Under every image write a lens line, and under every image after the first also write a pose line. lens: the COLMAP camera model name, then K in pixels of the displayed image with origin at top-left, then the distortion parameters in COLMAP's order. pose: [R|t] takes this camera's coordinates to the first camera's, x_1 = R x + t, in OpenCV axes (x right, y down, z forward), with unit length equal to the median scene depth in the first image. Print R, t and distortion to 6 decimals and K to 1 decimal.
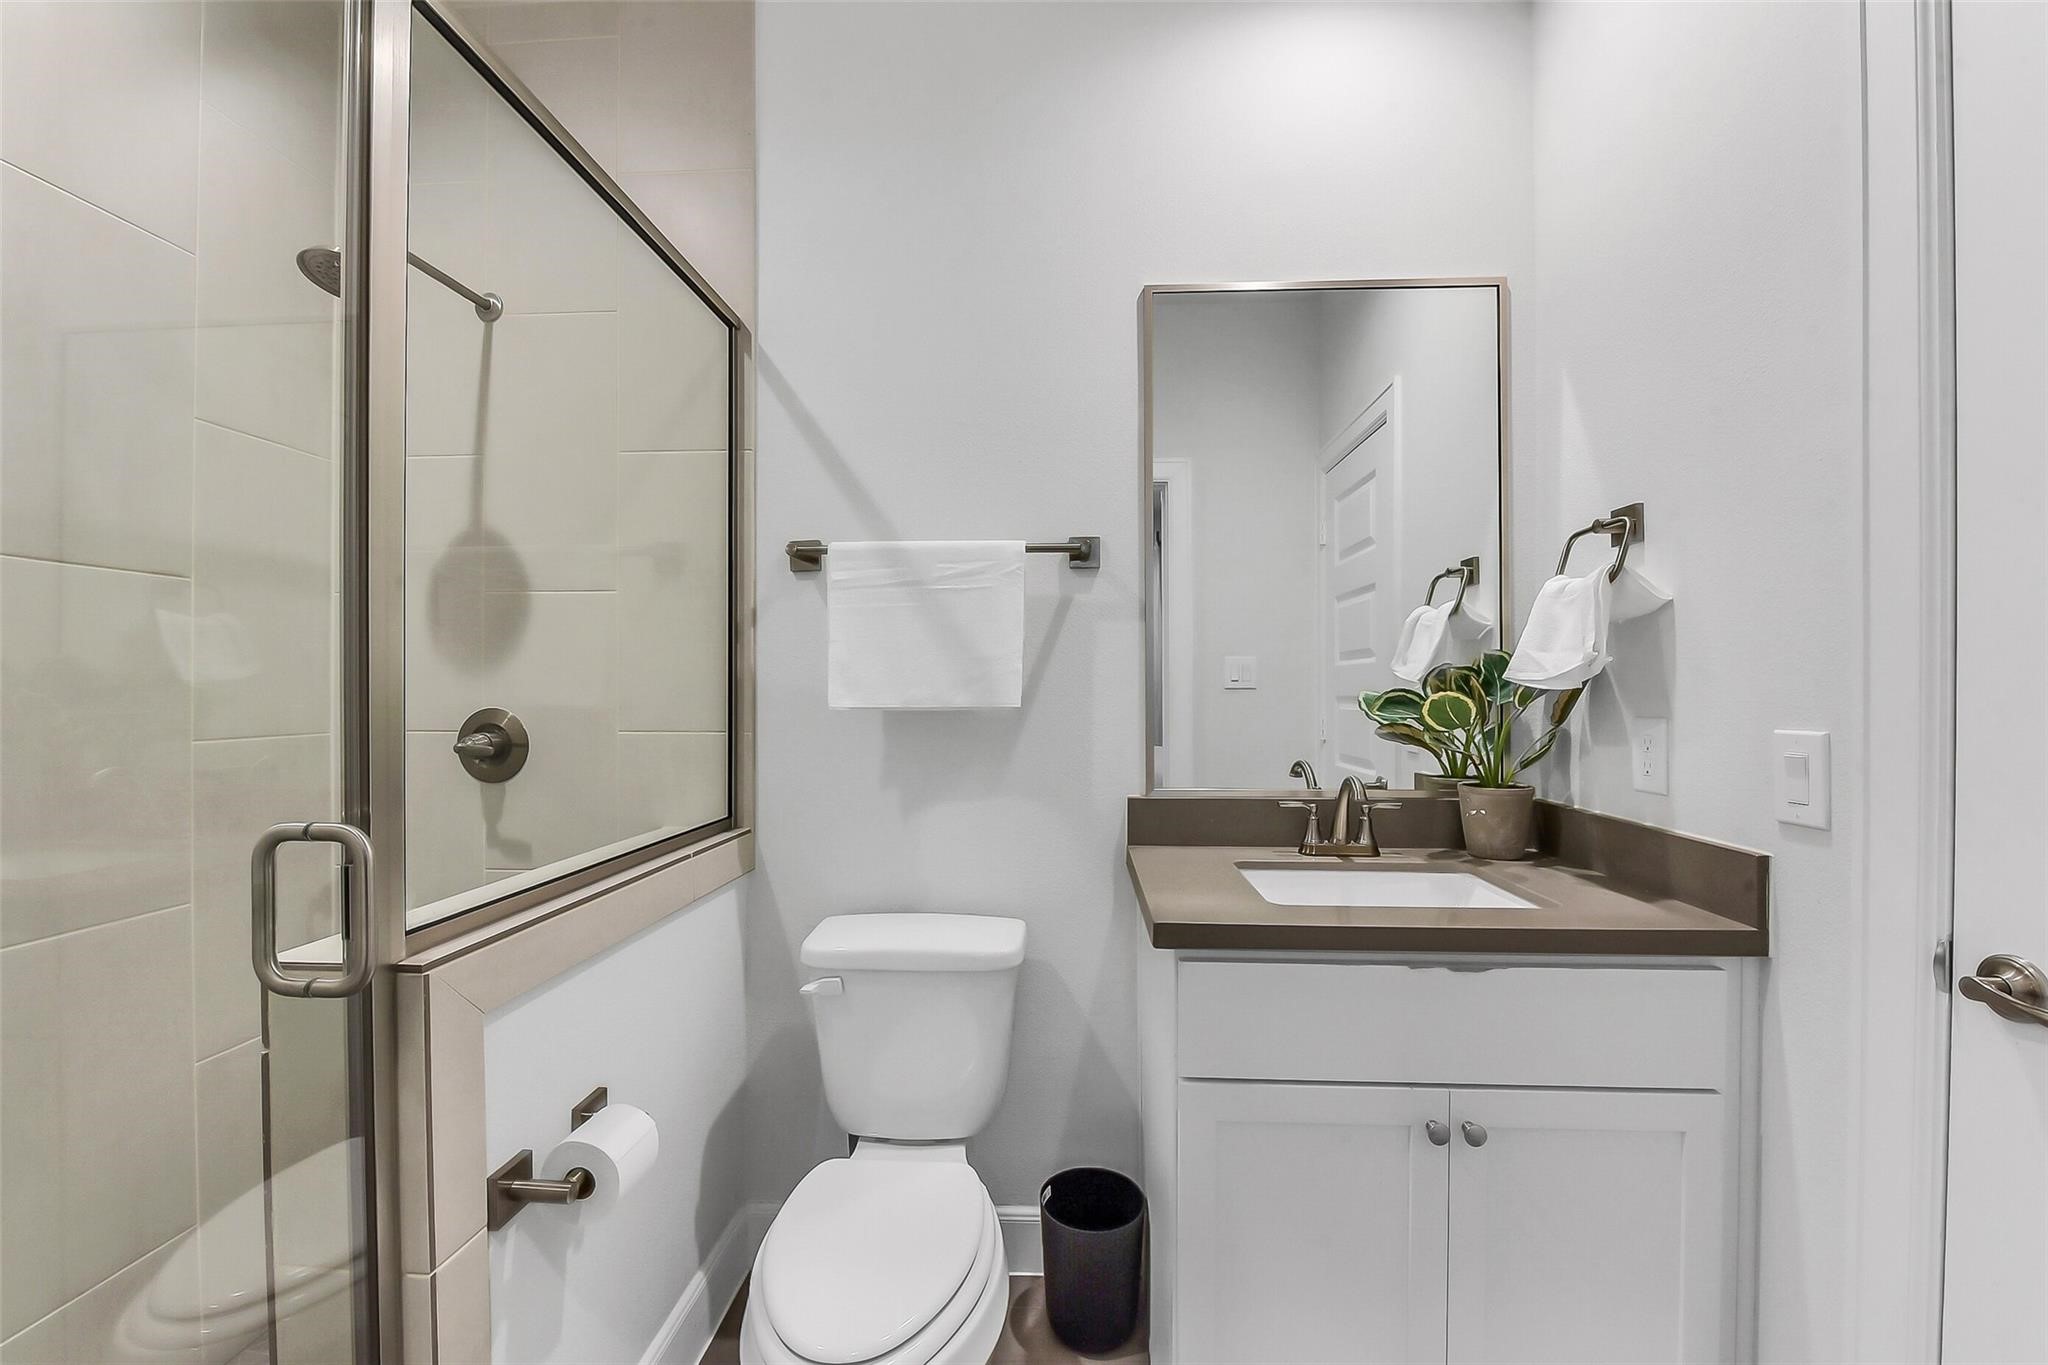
lens RADIAL K [[809.2, 0, 1020.0], [0, 809.2, 679.2], [0, 0, 1]] dist [-0.014048, -0.001590]
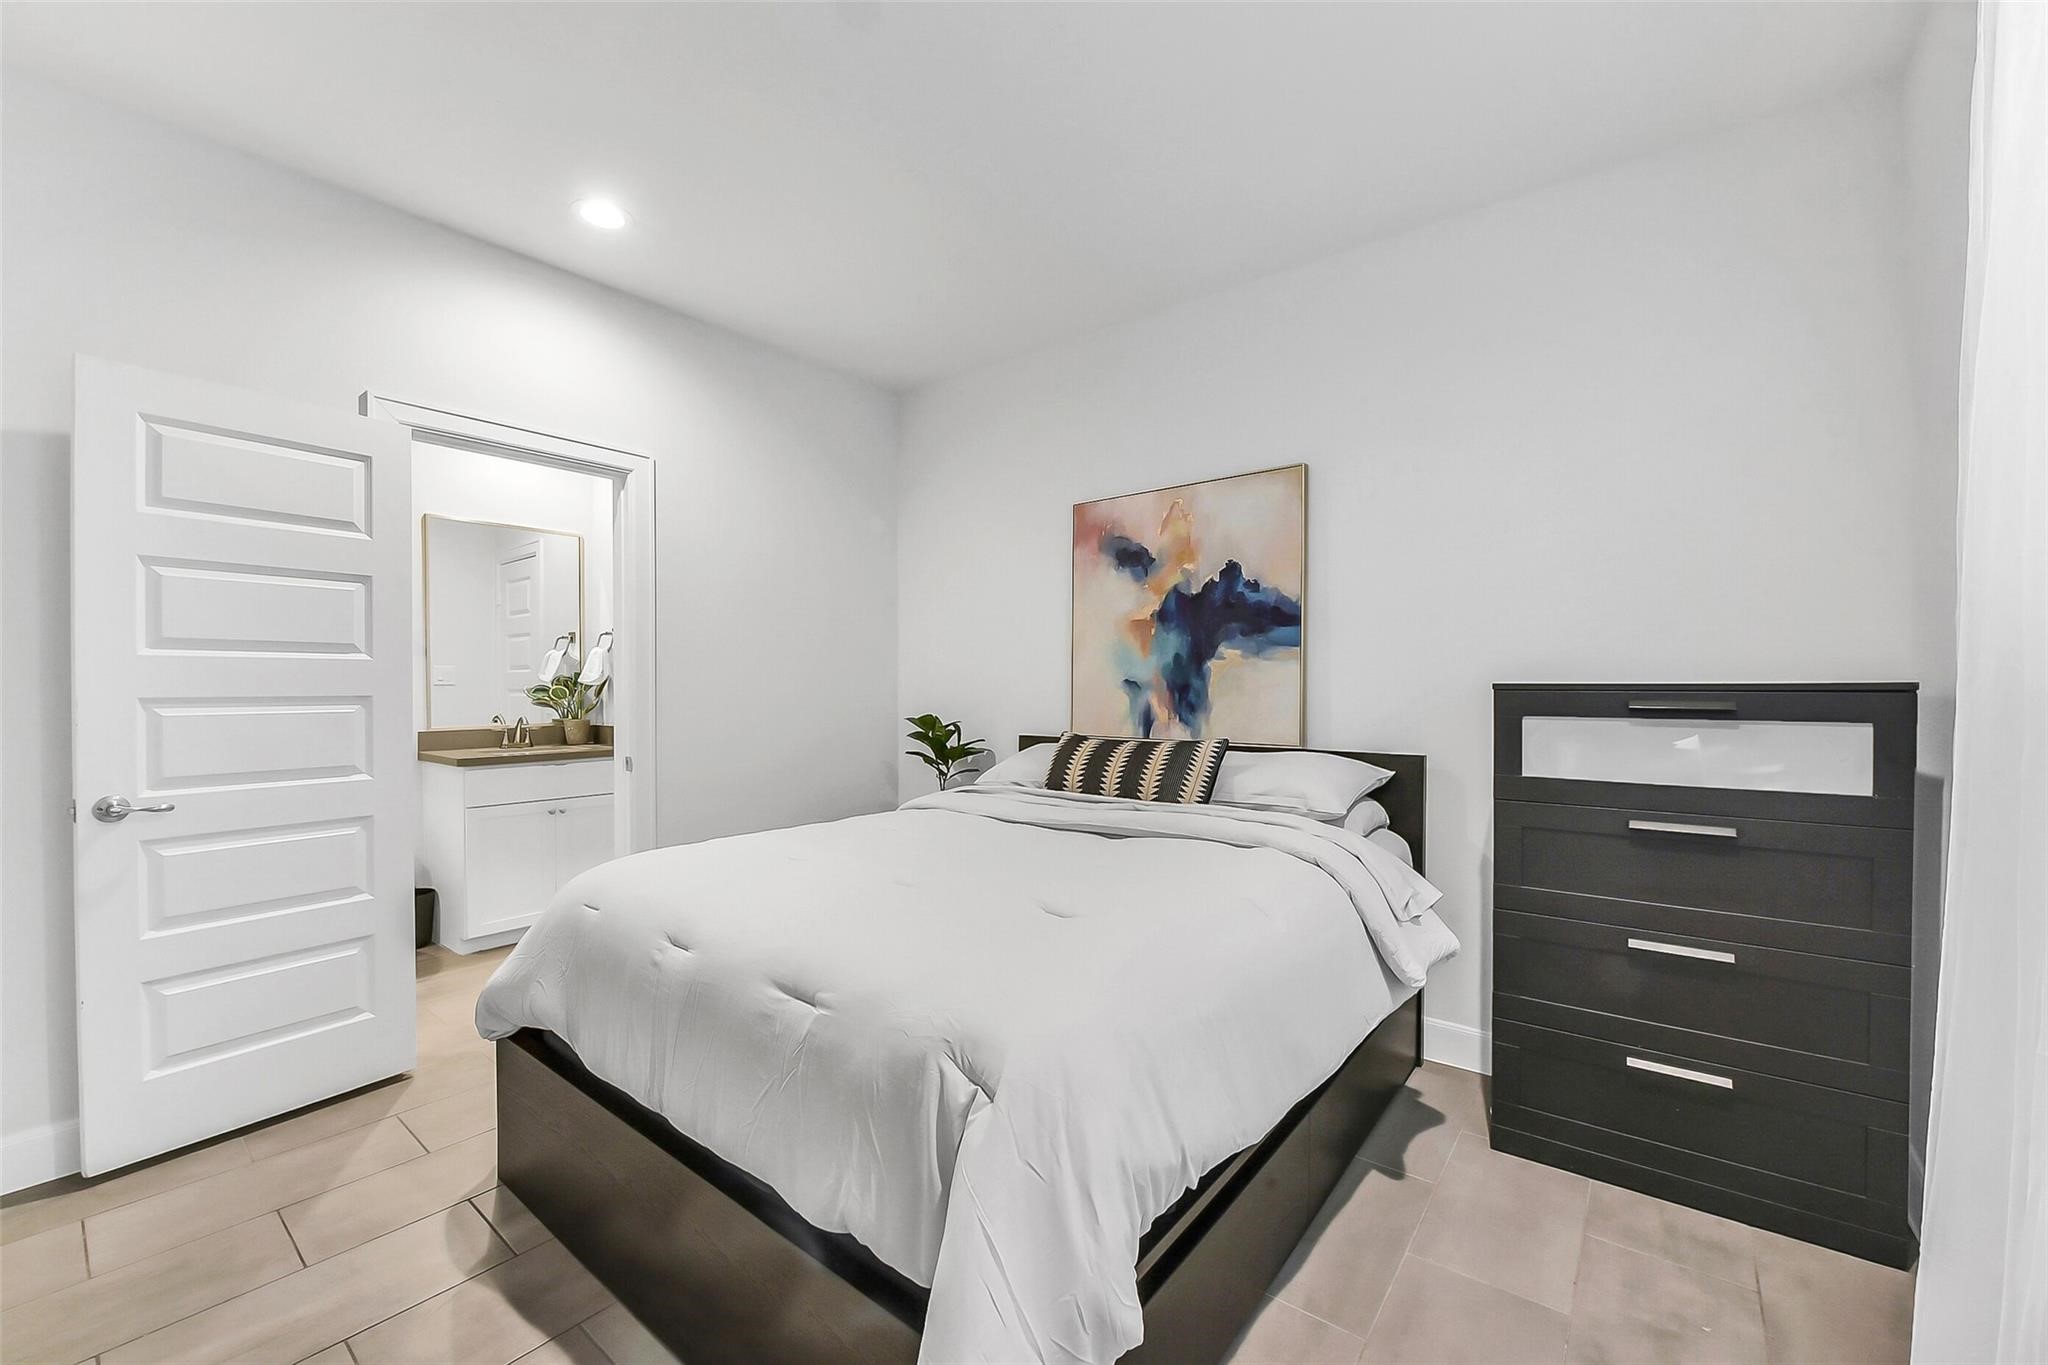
lens RADIAL K [[809.2, 0, 1026.0], [0, 809.2, 700.0], [0, 0, 1]] dist [-0.014048, -0.001590]
pose [[0.566839, -0.016264, 0.823668, -0.792858], [-0.007085, 0.999672, 0.024615, -0.013890], [-0.823798, -0.019789, 0.566538, -1.785740]]
